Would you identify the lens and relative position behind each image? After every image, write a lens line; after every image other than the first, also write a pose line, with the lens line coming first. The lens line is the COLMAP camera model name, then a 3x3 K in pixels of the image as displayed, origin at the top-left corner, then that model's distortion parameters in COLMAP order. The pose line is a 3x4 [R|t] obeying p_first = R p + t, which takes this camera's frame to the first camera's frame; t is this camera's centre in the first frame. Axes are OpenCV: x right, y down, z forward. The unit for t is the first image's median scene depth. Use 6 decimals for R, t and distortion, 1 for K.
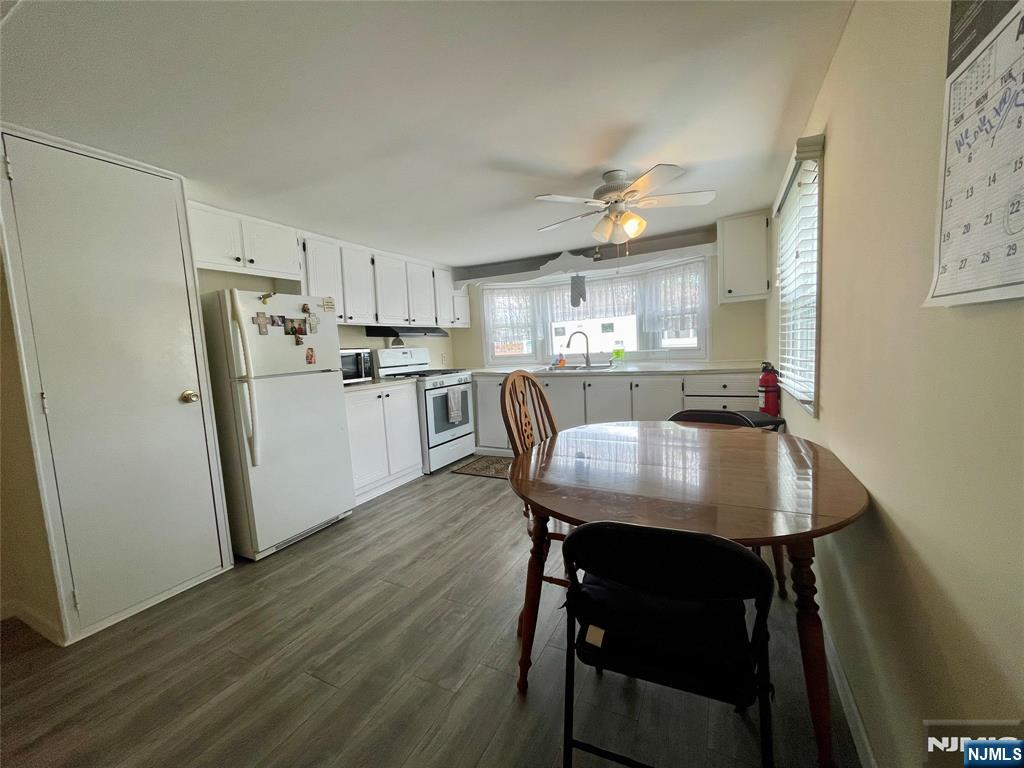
lens RADIAL K [[406.2, 0, 512.0], [0, 406.2, 384.0], [0, 0, 1]] dist [-0.000362, -0.000136]
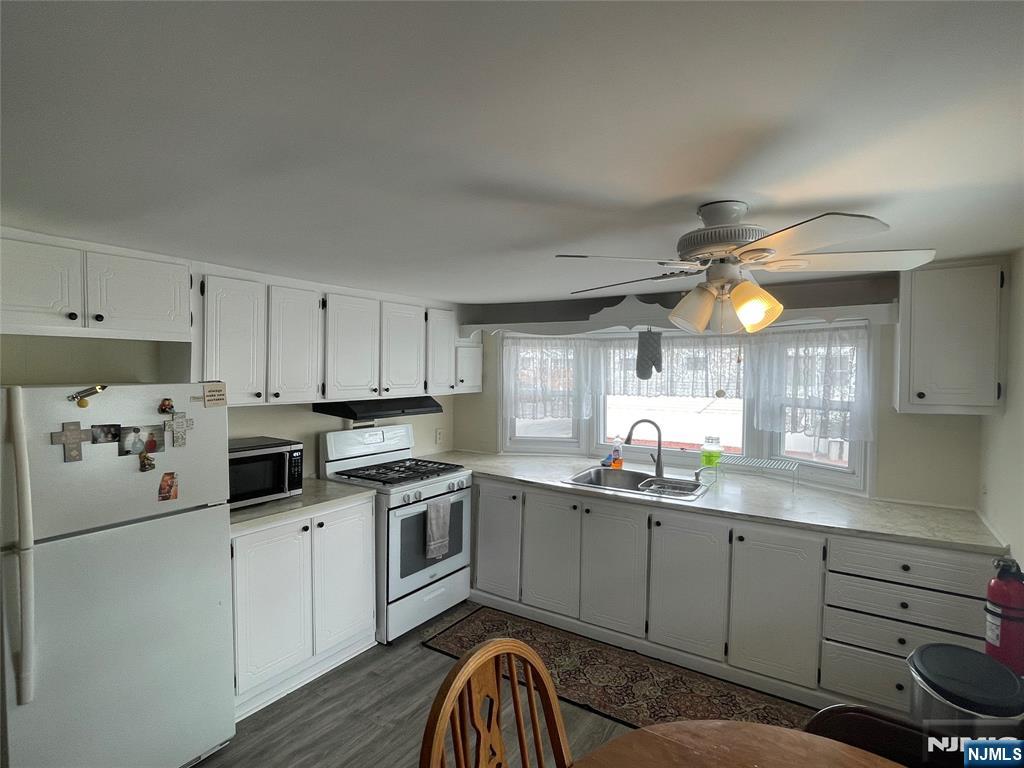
lens RADIAL K [[530.4, 0, 512.0], [0, 530.4, 384.0], [0, 0, 1]] dist [-0.000175, 0.000030]
pose [[0.992902, 0.066116, -0.098864, 0.040072], [-0.071691, 0.995967, -0.053944, -0.139037], [0.094899, 0.060649, 0.993638, 0.186491]]
